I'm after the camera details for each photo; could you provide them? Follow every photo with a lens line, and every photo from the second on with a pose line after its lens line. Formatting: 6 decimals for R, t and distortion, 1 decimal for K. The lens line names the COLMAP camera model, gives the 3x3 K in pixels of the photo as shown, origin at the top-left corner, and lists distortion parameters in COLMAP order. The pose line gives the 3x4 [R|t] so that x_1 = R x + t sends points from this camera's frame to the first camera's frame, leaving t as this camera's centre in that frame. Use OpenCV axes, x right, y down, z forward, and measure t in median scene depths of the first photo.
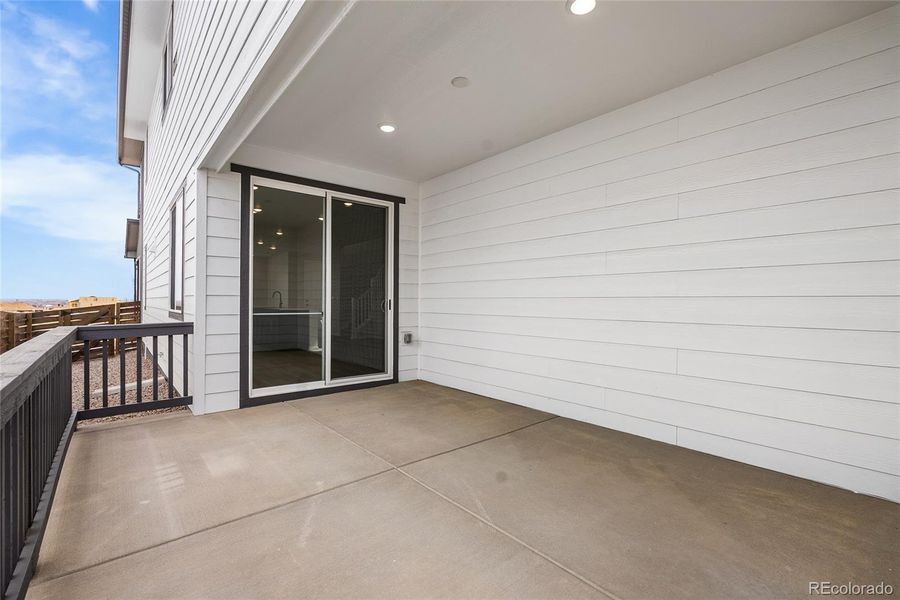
lens RADIAL K [[403.8, 0, 448.9], [0, 403.8, 302.1], [0, 0, 1]] dist [-0.005739, -0.000332]
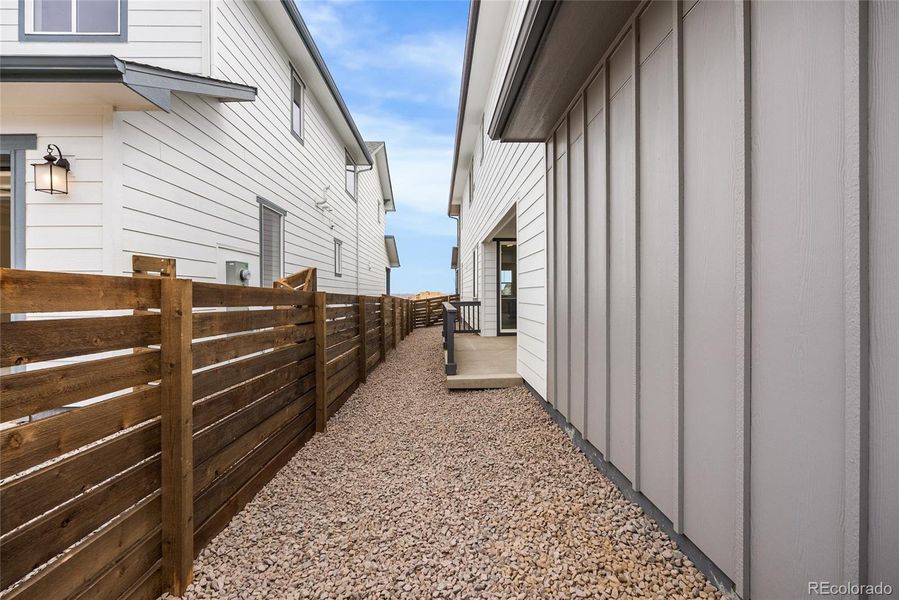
lens RADIAL K [[403.4, 0, 448.5], [0, 403.4, 299.0], [0, 0, 1]] dist [-0.005739, -0.000332]
pose [[0.785705, 0.000333, -0.618601, 0.750795], [0.005975, 0.999949, 0.008128, 0.012738], [0.618572, -0.010082, 0.785663, -1.083990]]
